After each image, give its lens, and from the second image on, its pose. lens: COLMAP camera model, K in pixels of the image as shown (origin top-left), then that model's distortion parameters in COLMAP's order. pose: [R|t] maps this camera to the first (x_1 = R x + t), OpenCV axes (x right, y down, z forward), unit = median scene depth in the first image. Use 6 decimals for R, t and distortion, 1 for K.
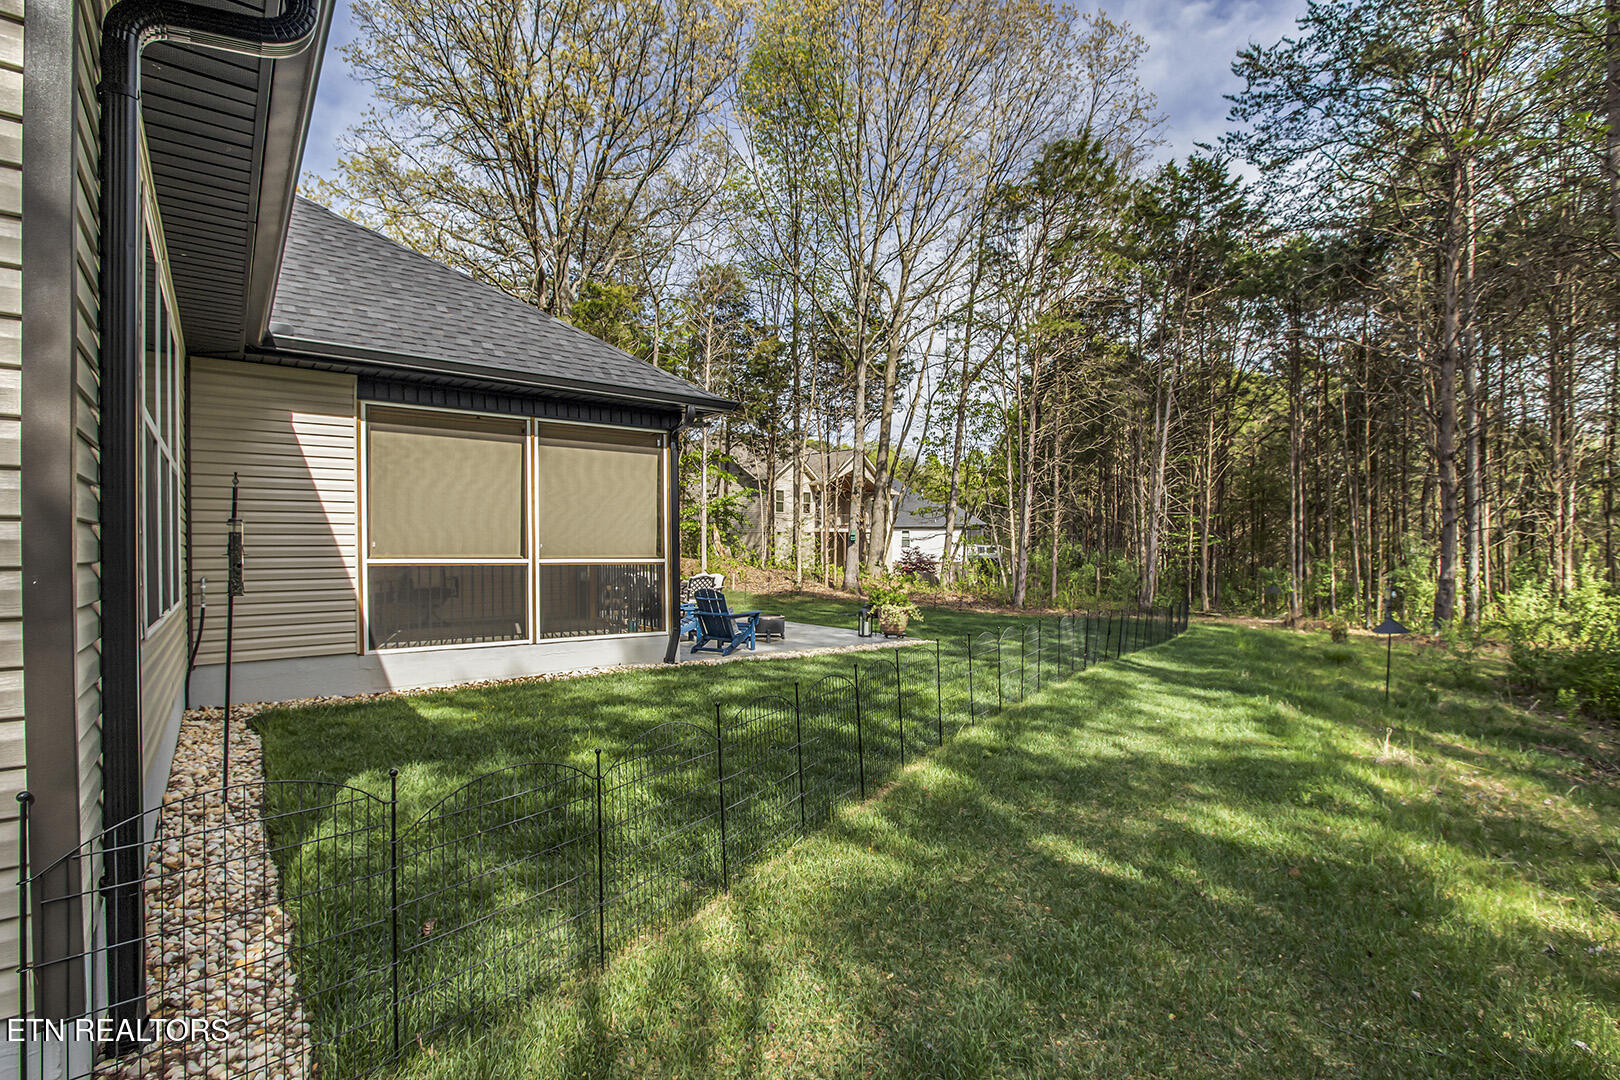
lens RADIAL K [[745.0, 0, 809.3], [0, 745.0, 546.6], [0, 0, 1]] dist [-0.023119, -0.000160]
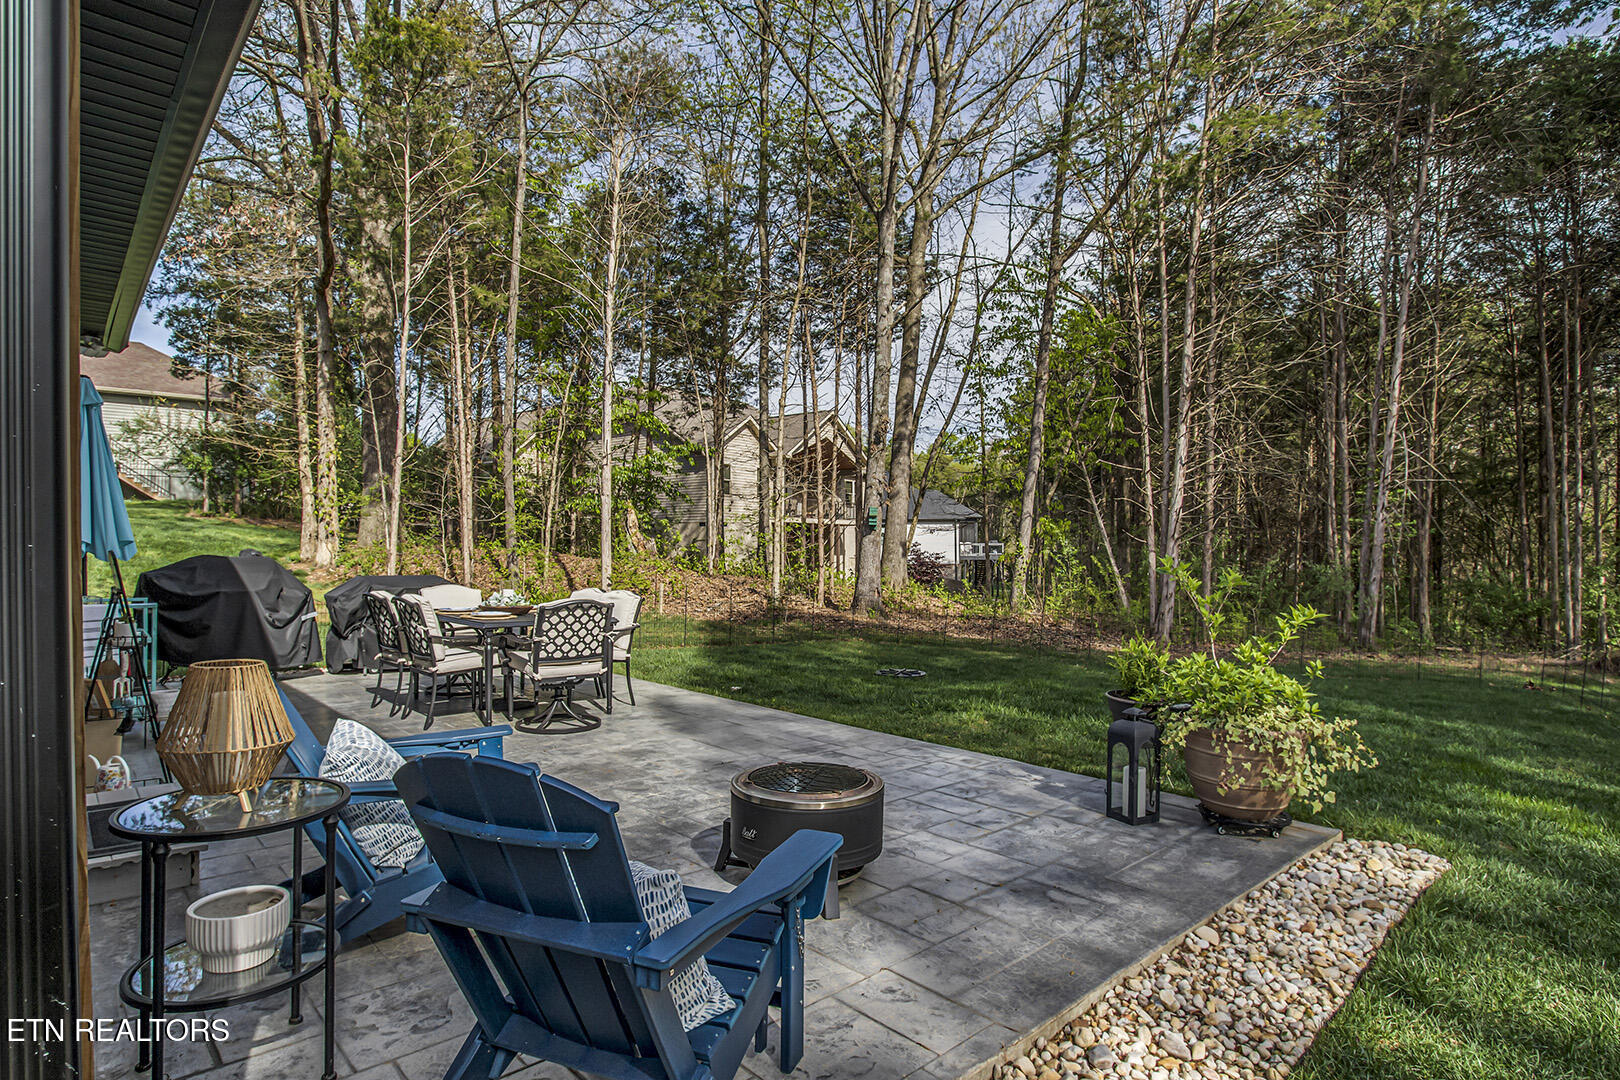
lens RADIAL K [[855.4, 0, 813.3], [0, 855.4, 546.6], [0, 0, 1]] dist [-0.025409, 0.000654]
pose [[0.996894, 0.001244, 0.078741, -0.033507], [-0.001140, 0.999998, -0.001362, 0.007793], [-0.078742, 0.001268, 0.996894, 0.302001]]
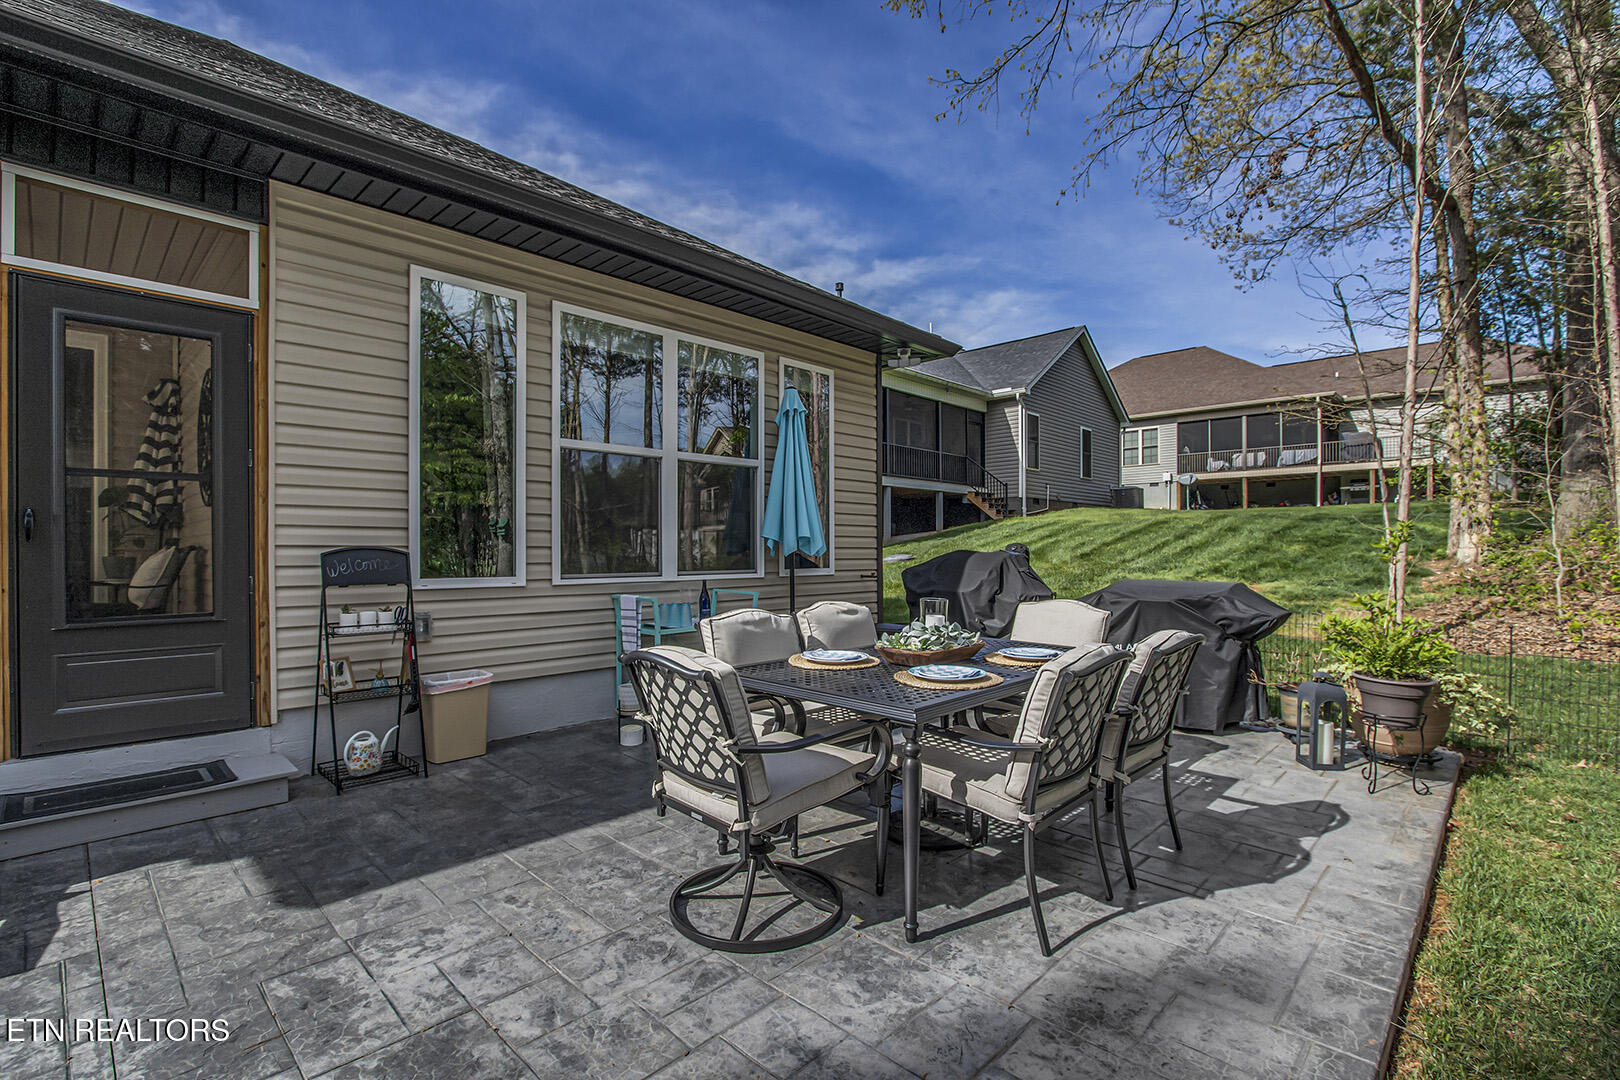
lens RADIAL K [[745.0, 0, 809.5], [0, 745.0, 550.0], [0, 0, 1]] dist [-0.023119, -0.000160]
pose [[0.143197, 0.004246, -0.989685, 0.012635], [0.006169, 0.999968, 0.005182, 0.009082], [0.989675, -0.006847, 0.143166, 0.532388]]
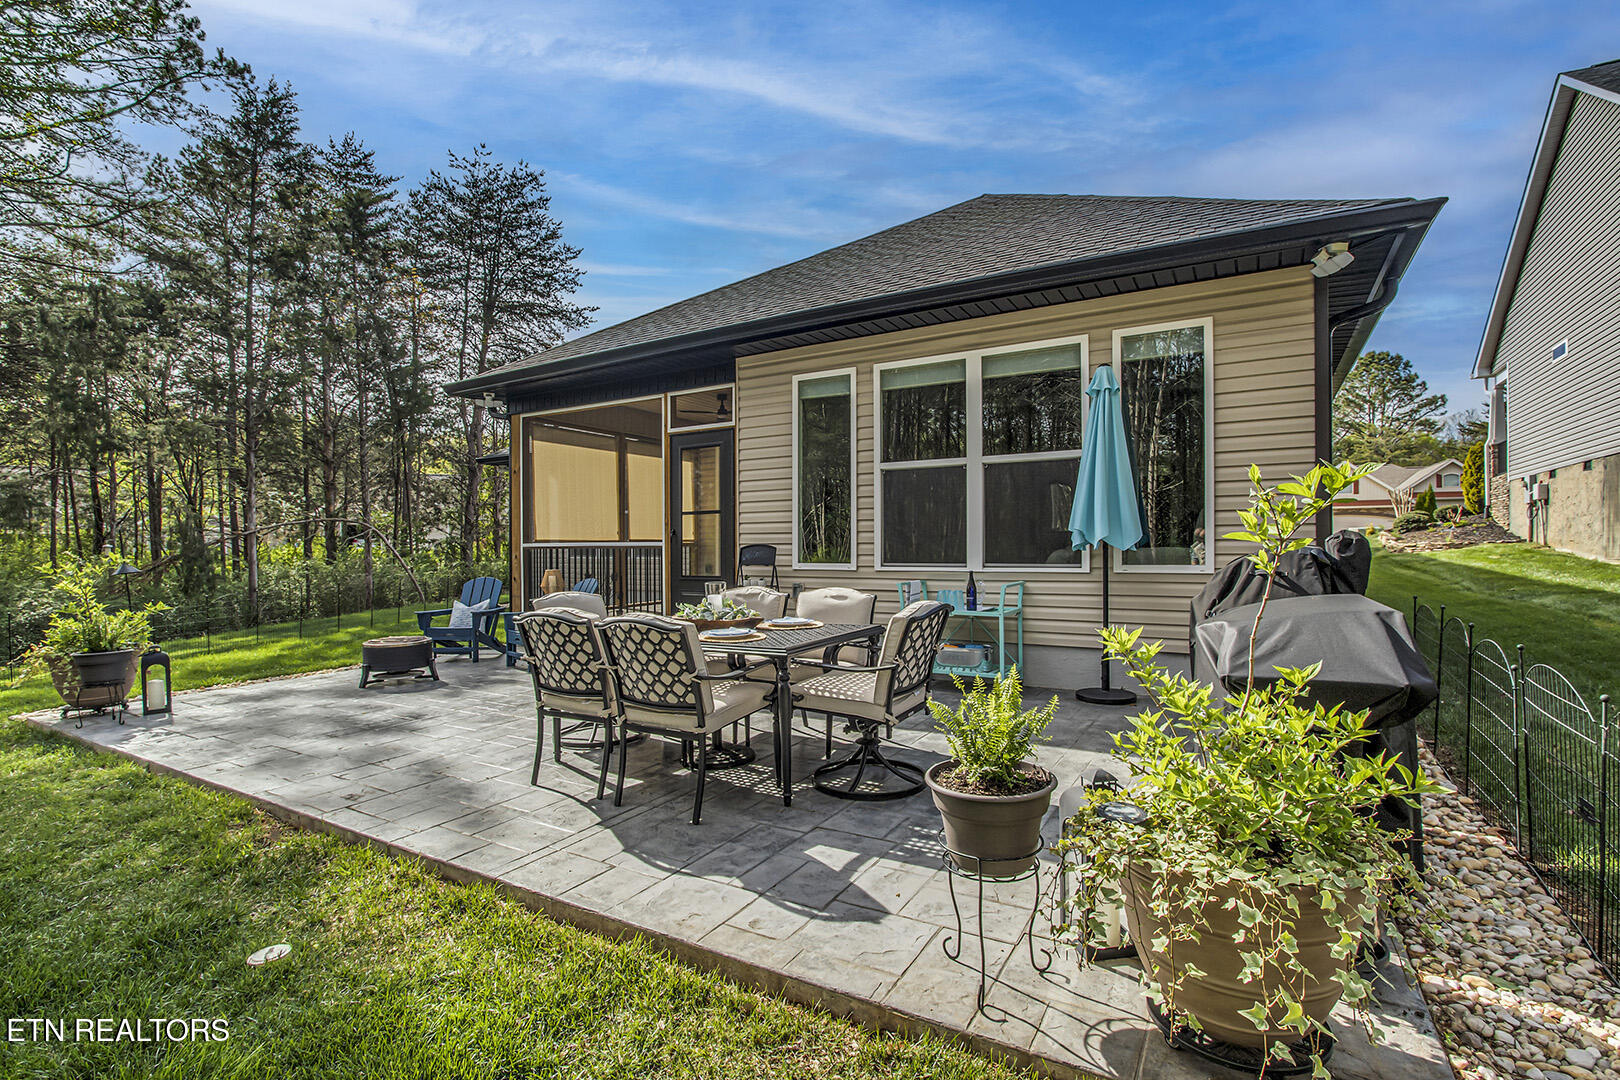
lens RADIAL K [[745.0, 0, 818.5], [0, 745.0, 543.6], [0, 0, 1]] dist [-0.023119, -0.000160]
pose [[-0.926170, 0.007559, -0.377031, -0.065221], [0.011692, 0.999894, -0.008675, 0.011194], [0.376926, -0.012443, -0.926160, 0.727821]]
